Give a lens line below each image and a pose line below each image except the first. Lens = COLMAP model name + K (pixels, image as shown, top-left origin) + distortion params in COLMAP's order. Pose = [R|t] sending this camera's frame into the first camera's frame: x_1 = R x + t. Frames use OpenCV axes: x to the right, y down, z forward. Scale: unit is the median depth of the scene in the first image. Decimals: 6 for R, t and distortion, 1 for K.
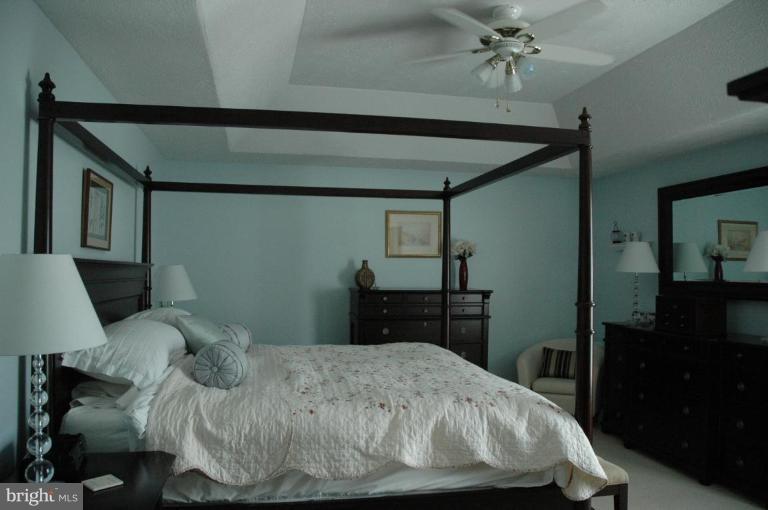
lens RADIAL K [[590.6, 0, 384.0], [0, 590.6, 255.0], [0, 0, 1]] dist [-0.109134, -0.001942]
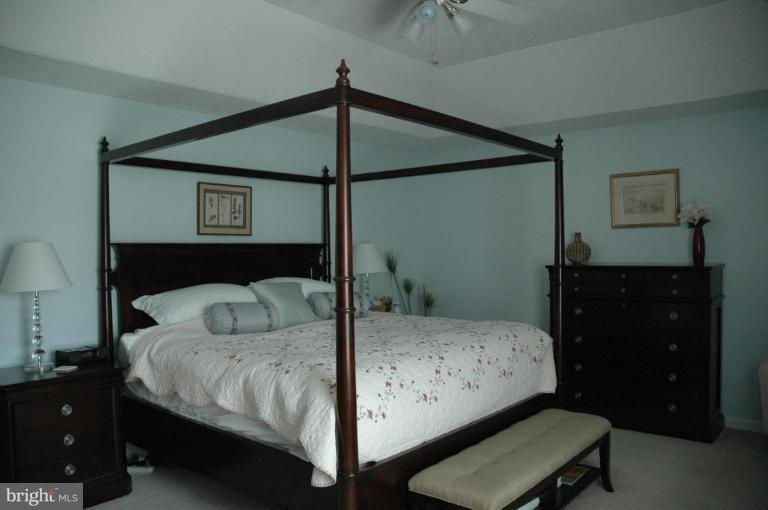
lens RADIAL K [[590.6, 0, 384.0], [0, 590.6, 255.0], [0, 0, 1]] dist [-0.109134, -0.001942]
pose [[0.616598, -0.010517, -0.787208, 1.156873], [0.038766, 0.999103, 0.017016, 0.037706], [0.786323, -0.041009, 0.616453, 0.516051]]
